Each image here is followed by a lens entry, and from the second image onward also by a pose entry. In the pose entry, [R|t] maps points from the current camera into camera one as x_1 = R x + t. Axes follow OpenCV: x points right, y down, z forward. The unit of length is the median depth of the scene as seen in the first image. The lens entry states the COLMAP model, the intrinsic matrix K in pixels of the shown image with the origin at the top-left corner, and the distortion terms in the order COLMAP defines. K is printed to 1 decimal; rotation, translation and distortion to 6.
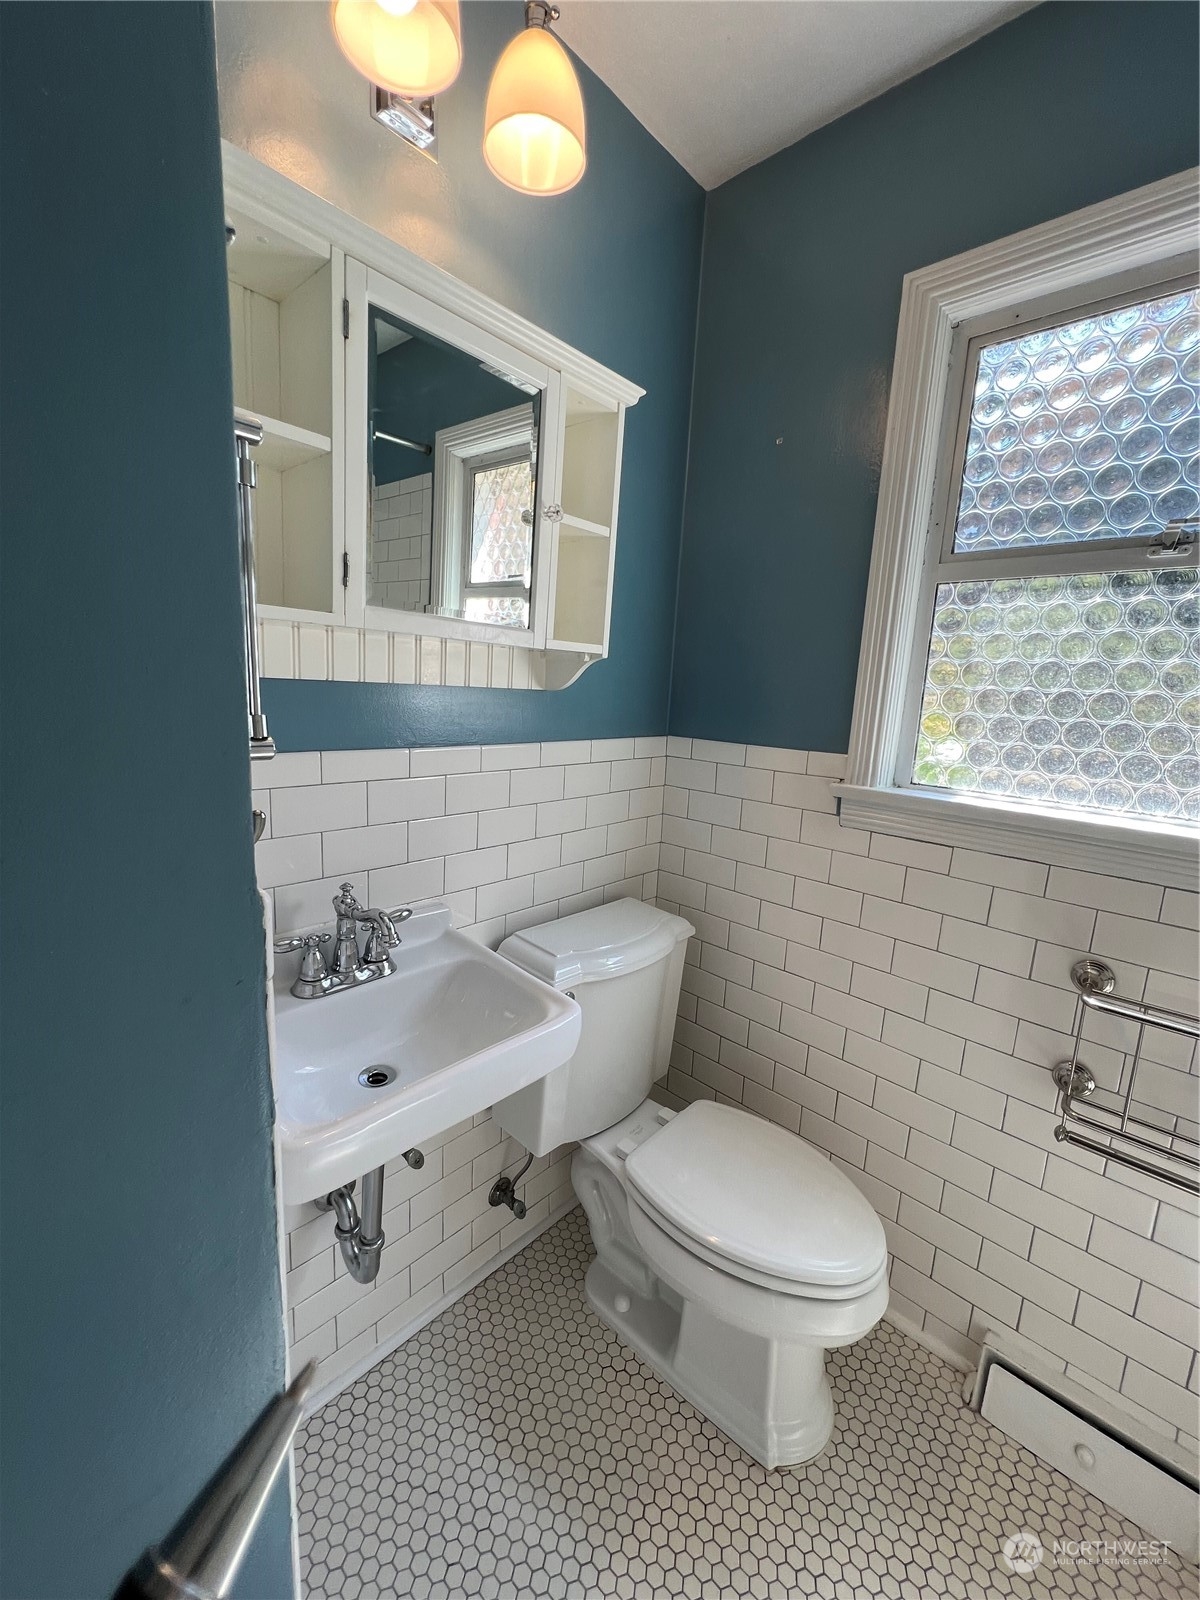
lens RADIAL K [[644.0, 0, 600.0], [0, 644.0, 800.0], [0, 0, 1]] dist [-0.000615, 0.000087]
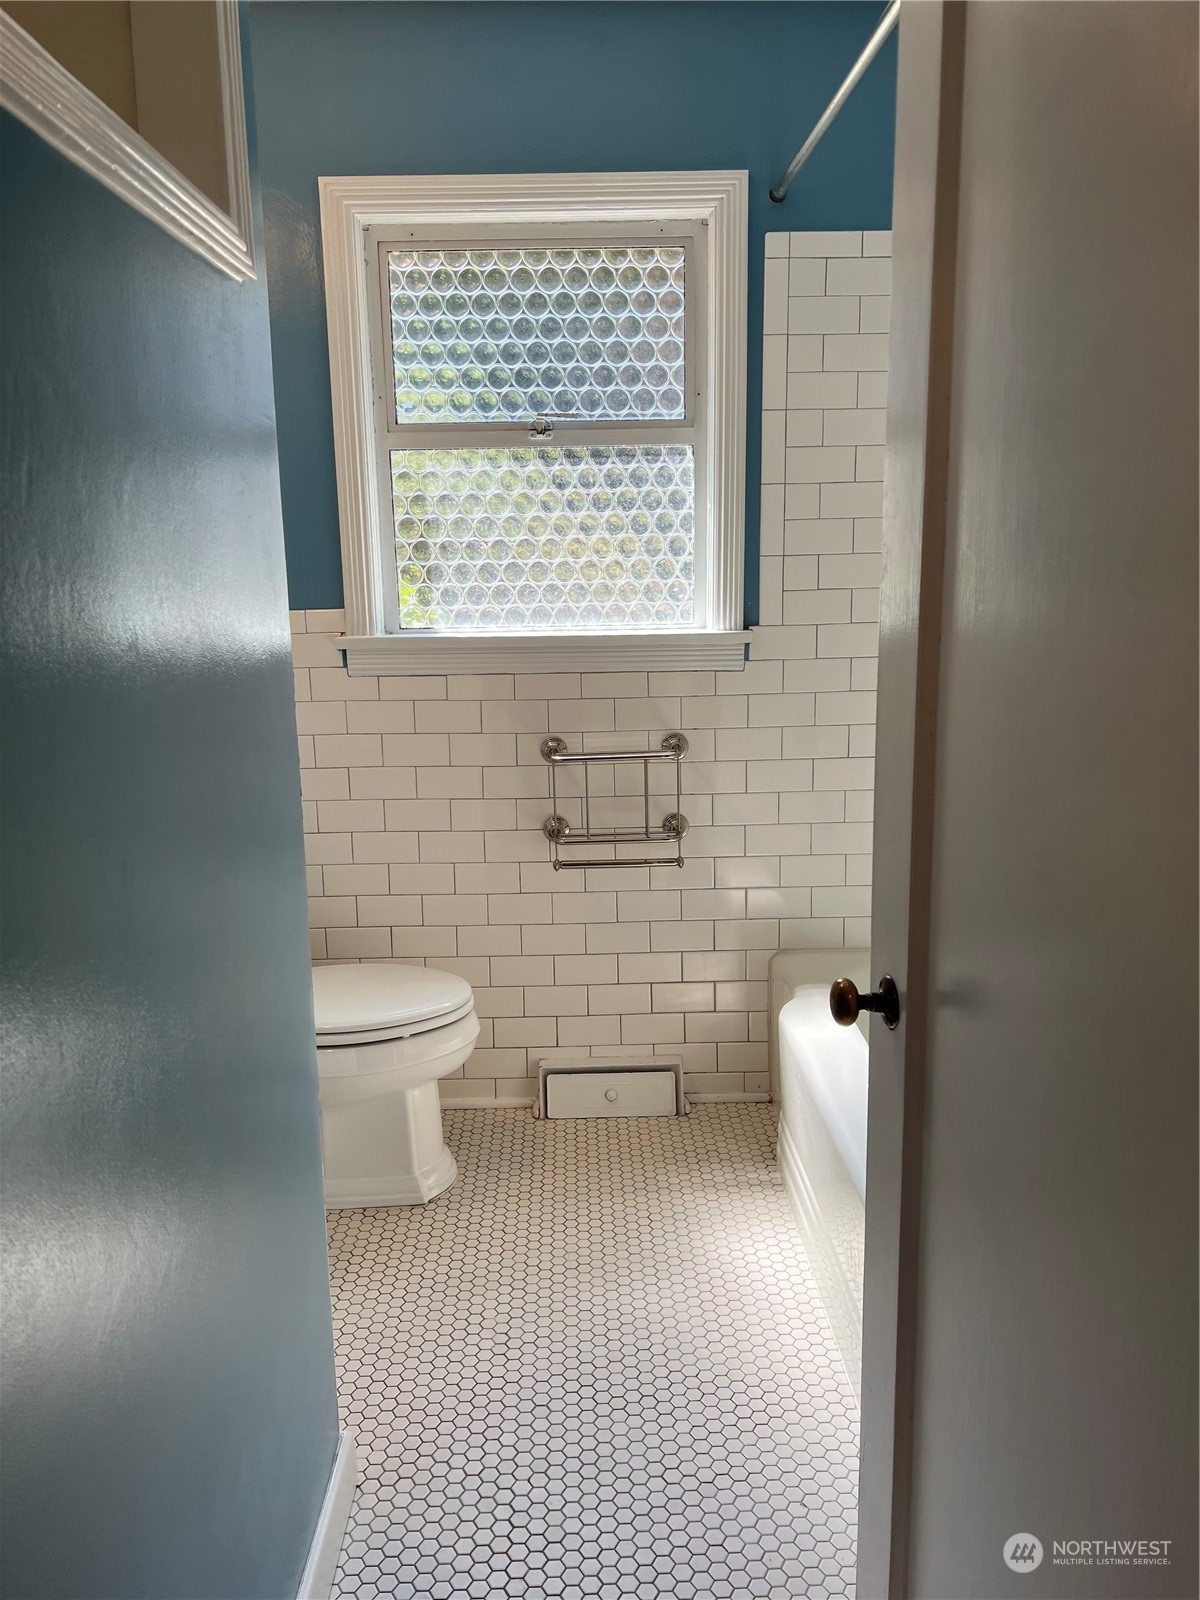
lens RADIAL K [[1202.1, 0, 600.0], [0, 1202.1, 800.0], [0, 0, 1]] dist [0.078223, -0.095877]
pose [[0.718953, -0.198320, 0.666164, -0.842769], [0.173994, 0.979266, 0.103750, 0.126675], [-0.672928, 0.041318, 0.738553, -0.900688]]
